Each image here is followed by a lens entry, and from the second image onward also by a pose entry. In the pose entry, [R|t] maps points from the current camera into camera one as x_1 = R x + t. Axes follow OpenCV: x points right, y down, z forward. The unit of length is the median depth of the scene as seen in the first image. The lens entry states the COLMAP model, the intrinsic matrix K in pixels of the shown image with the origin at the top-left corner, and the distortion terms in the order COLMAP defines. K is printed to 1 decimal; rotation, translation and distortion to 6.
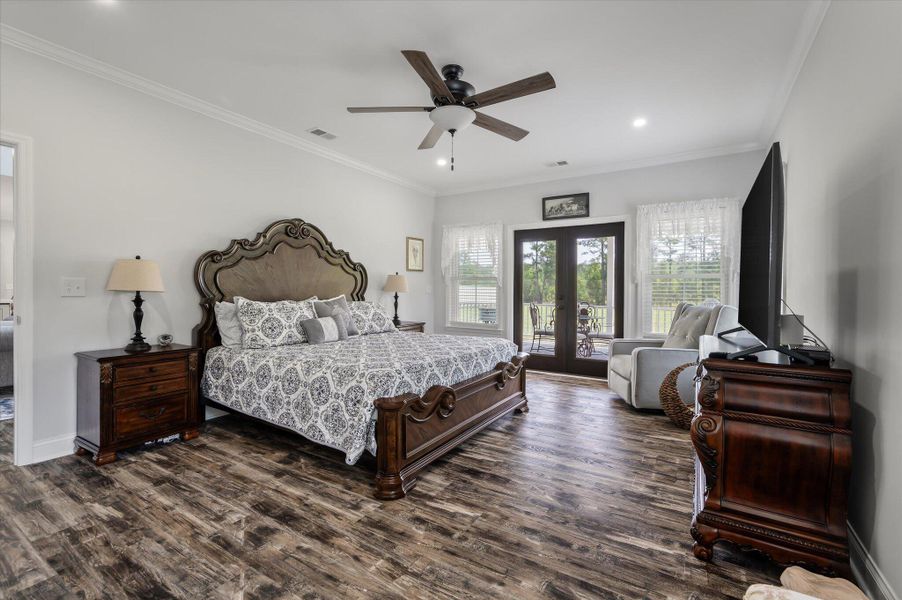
lens RADIAL K [[398.3, 0, 448.6], [0, 398.3, 297.0], [0, 0, 1]] dist [-0.001077, 0.000220]
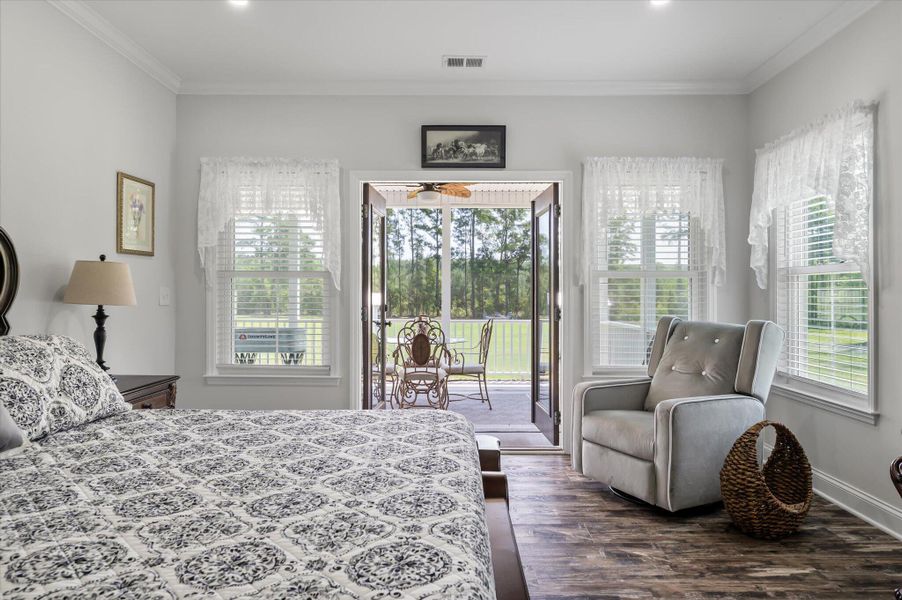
lens RADIAL K [[566.4, 0, 456.7], [0, 566.4, 294.9], [0, 0, 1]] dist [-0.004078, -0.003734]
pose [[0.843796, -0.004951, 0.536641, -0.241320], [0.013744, 0.999829, -0.012386, -0.018853], [-0.536488, 0.017827, 0.843720, 0.606377]]
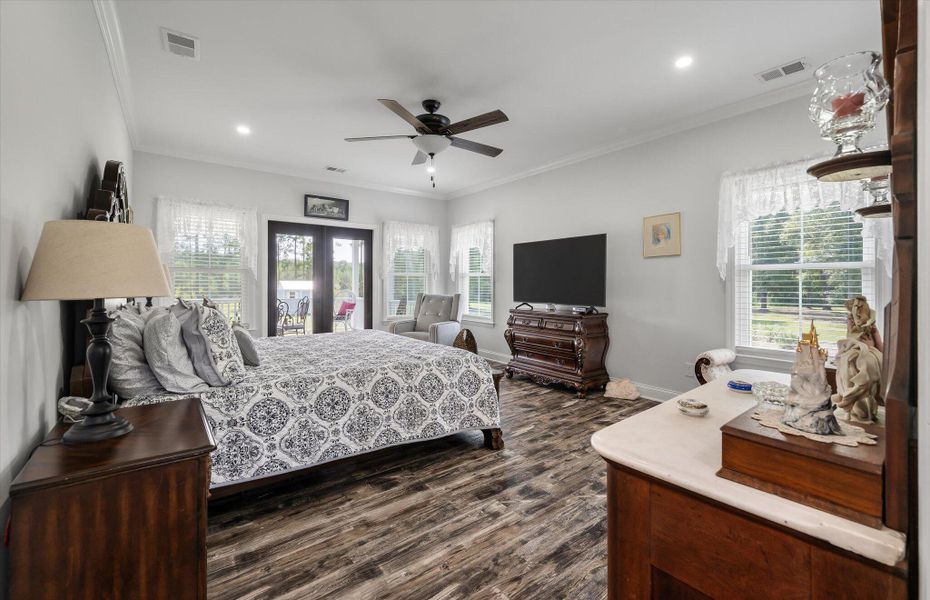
lens RADIAL K [[392.2, 0, 470.3], [0, 392.2, 286.8], [0, 0, 1]] dist [0.000014, -0.000015]
pose [[0.335050, -0.013006, 0.942111, -1.031977], [0.014738, 0.999855, 0.008562, -0.024248], [-0.942085, 0.011016, 0.335193, 0.481309]]
